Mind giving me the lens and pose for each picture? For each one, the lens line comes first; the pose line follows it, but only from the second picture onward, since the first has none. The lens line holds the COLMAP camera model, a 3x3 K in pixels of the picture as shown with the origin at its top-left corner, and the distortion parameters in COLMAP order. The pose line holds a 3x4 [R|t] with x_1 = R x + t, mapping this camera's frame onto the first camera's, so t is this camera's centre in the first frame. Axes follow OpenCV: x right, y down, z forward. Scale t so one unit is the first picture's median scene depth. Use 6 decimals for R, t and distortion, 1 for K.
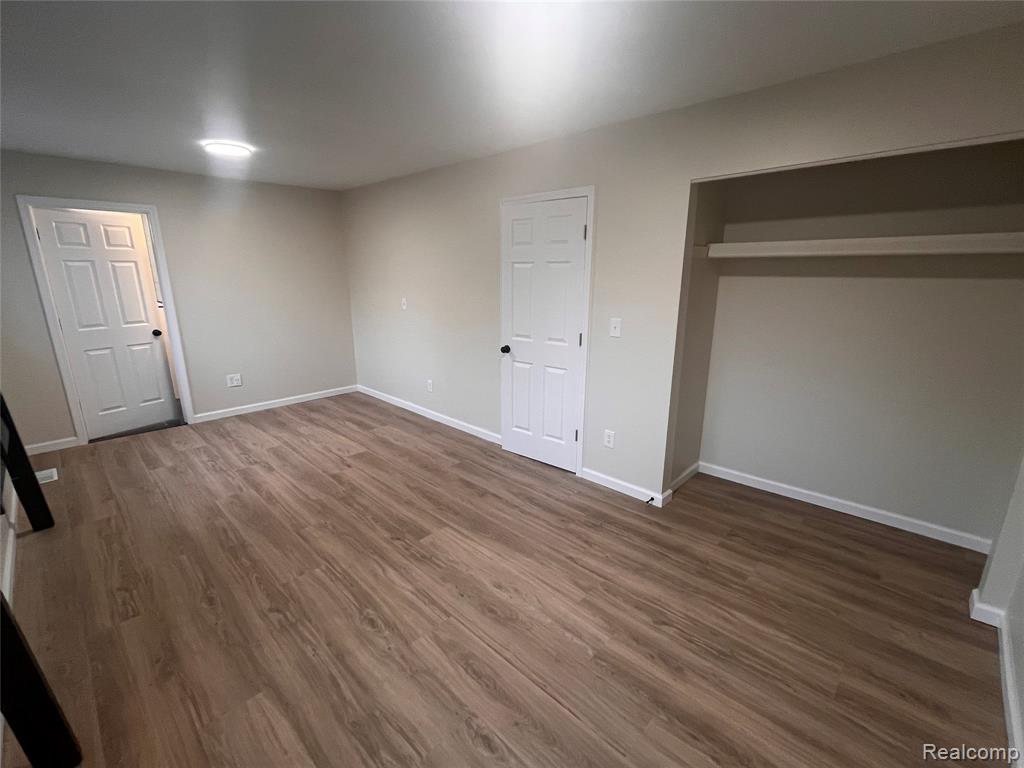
lens RADIAL K [[451.3, 0, 510.6], [0, 451.3, 386.7], [0, 0, 1]] dist [-0.001697, -0.000084]
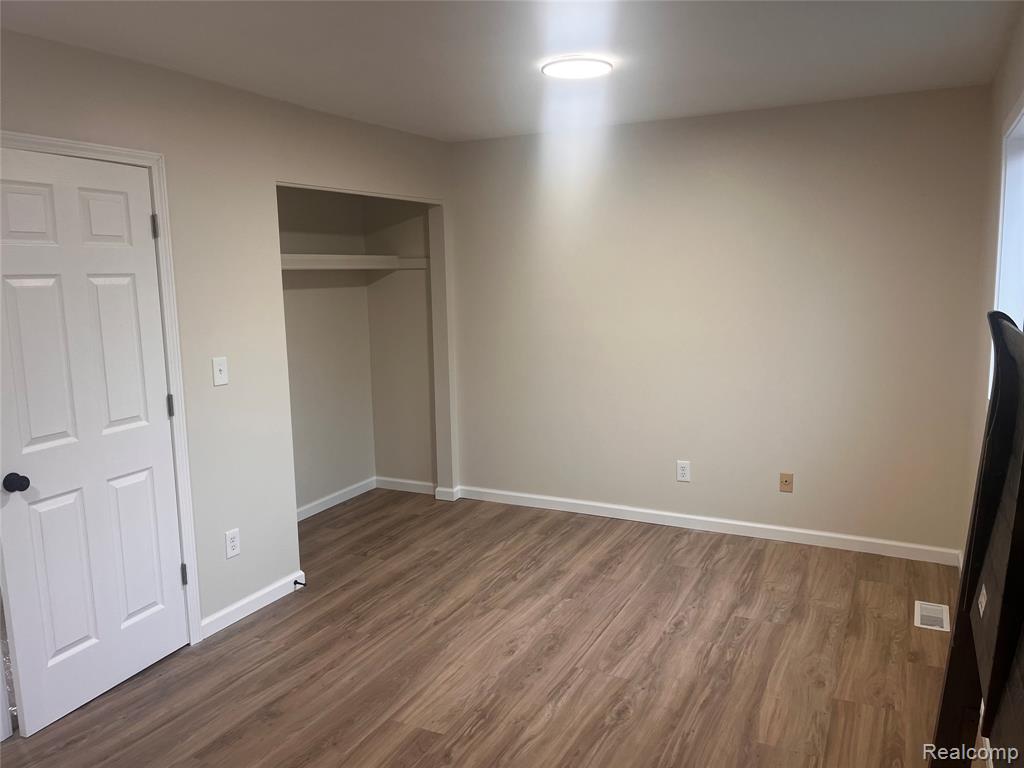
lens RADIAL K [[778.6, 0, 516.8], [0, 778.6, 391.1], [0, 0, 1]] dist [0.027133, -0.005547]
pose [[-0.306306, -0.135283, 0.942271, -1.360155], [0.262115, 0.939601, 0.220106, -0.333168], [-0.915135, 0.314403, -0.252346, 1.236441]]
